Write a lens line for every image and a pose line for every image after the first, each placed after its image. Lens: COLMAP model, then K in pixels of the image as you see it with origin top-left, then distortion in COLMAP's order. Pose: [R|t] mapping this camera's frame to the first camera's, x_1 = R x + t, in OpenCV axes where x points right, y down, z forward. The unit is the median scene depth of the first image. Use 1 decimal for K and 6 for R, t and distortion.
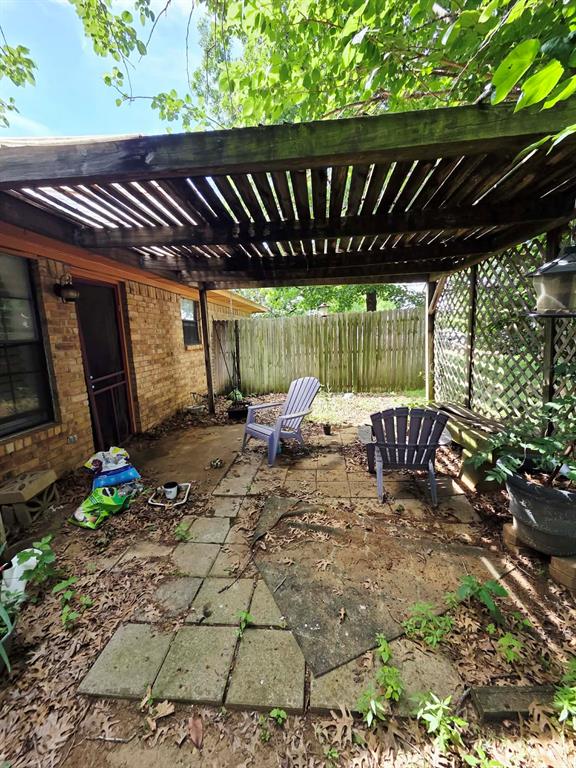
lens RADIAL K [[313.1, 0, 287.5], [0, 313.1, 383.2], [0, 0, 1]] dist [0.004774, 0.000008]
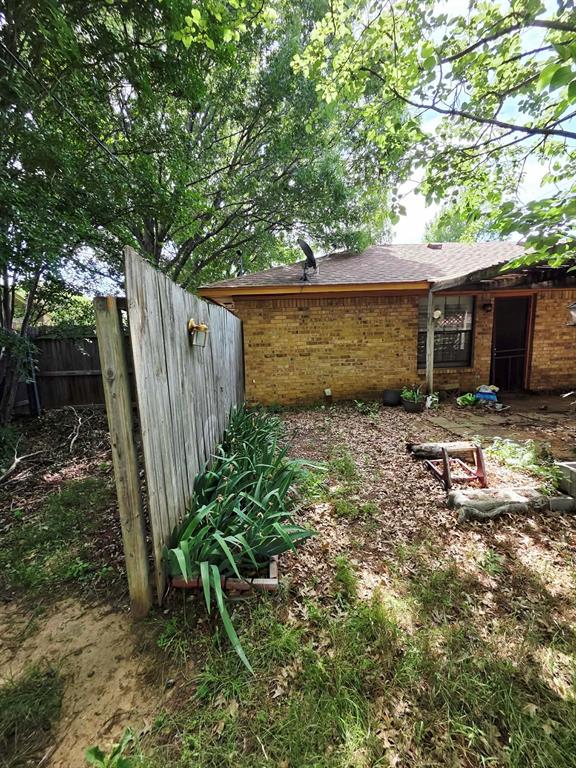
lens RADIAL K [[313.1, 0, 288.0], [0, 313.1, 383.7], [0, 0, 1]] dist [0.004774, 0.000008]
pose [[0.155155, 0.184707, -0.970469, 0.915760], [-0.127862, 0.977857, 0.165671, 0.026439], [0.979581, 0.098381, 0.175336, -0.477093]]
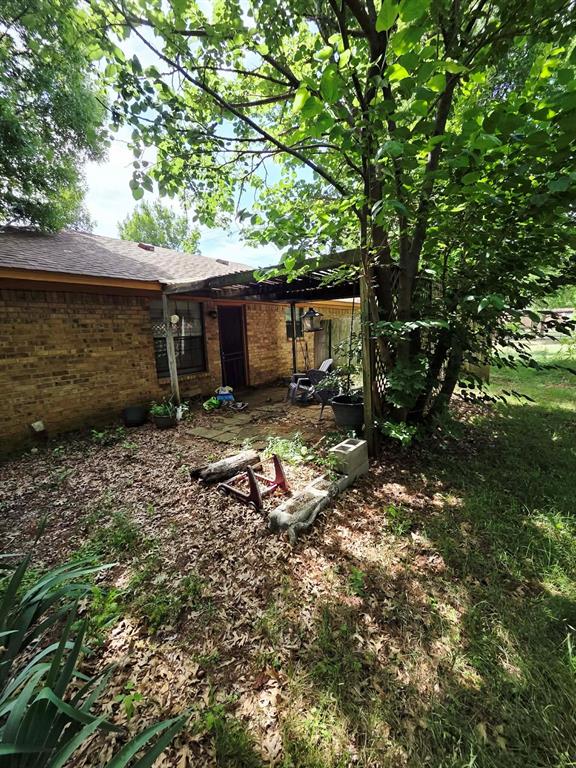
lens RADIAL K [[313.1, 0, 290.4], [0, 313.1, 383.1], [0, 0, 1]] dist [0.004774, 0.000008]
pose [[0.860685, 0.091762, -0.500800, 0.700277], [-0.075716, 0.995755, 0.052327, 0.031313], [0.503476, -0.007118, 0.863980, -0.498028]]
